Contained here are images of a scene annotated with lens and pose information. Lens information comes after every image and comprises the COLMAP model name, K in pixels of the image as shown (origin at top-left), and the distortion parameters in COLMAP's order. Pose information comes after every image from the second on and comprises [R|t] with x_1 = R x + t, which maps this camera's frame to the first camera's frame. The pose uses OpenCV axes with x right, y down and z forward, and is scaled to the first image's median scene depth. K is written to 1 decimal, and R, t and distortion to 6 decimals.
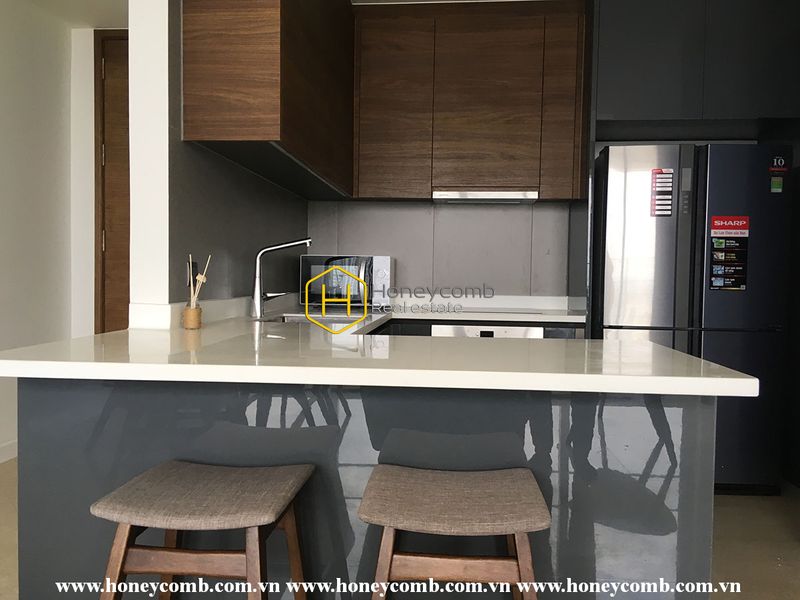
lens RADIAL K [[705.6, 0, 400.0], [0, 705.6, 300.0], [0, 0, 1]] dist [0.133257, -0.208868]
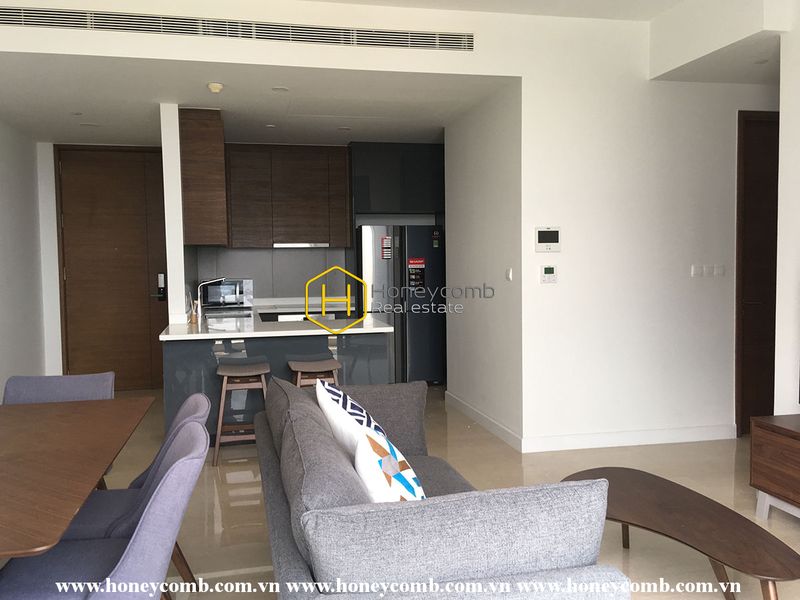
lens RADIAL K [[705.6, 0, 400.0], [0, 705.6, 300.0], [0, 0, 1]] dist [0.133257, -0.208868]
pose [[0.953549, -0.043886, 0.298023, -0.231082], [0.037070, 0.998907, 0.028488, -0.053735], [-0.298947, -0.016117, 0.954133, -1.026329]]
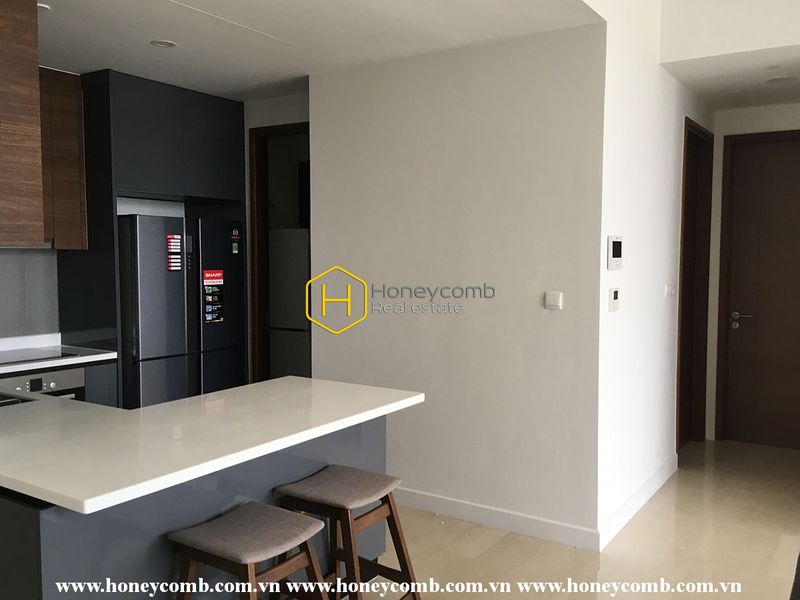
lens RADIAL K [[705.6, 0, 400.0], [0, 705.6, 300.0], [0, 0, 1]] dist [0.133257, -0.208868]
pose [[0.487328, -0.068119, 0.870558, -0.585731], [0.036210, 0.997672, 0.057795, -0.125488], [-0.872468, 0.003358, 0.488660, -0.005603]]
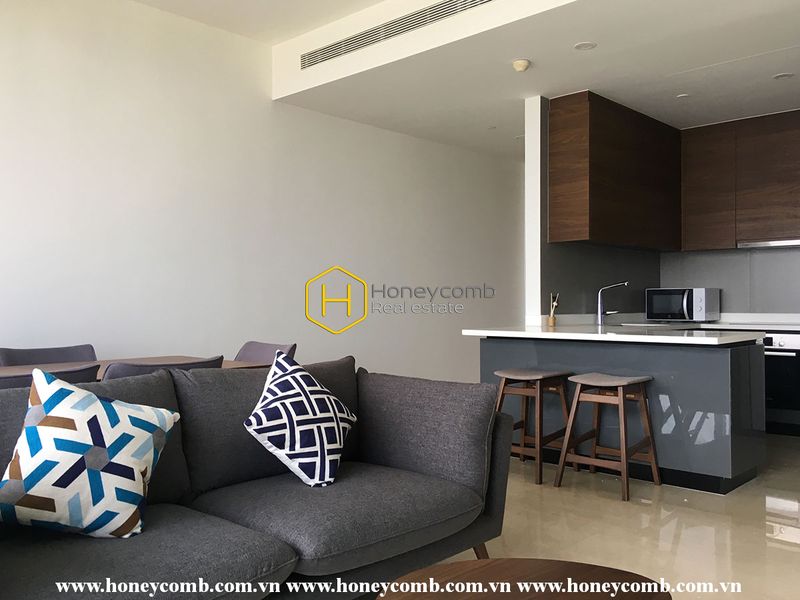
lens RADIAL K [[705.6, 0, 400.0], [0, 705.6, 300.0], [0, 0, 1]] dist [0.133257, -0.208868]
pose [[0.791364, -0.021470, -0.610968, 0.469713], [-0.005405, 0.999098, -0.042111, 0.036802], [0.611321, 0.036627, 0.790535, -0.713312]]
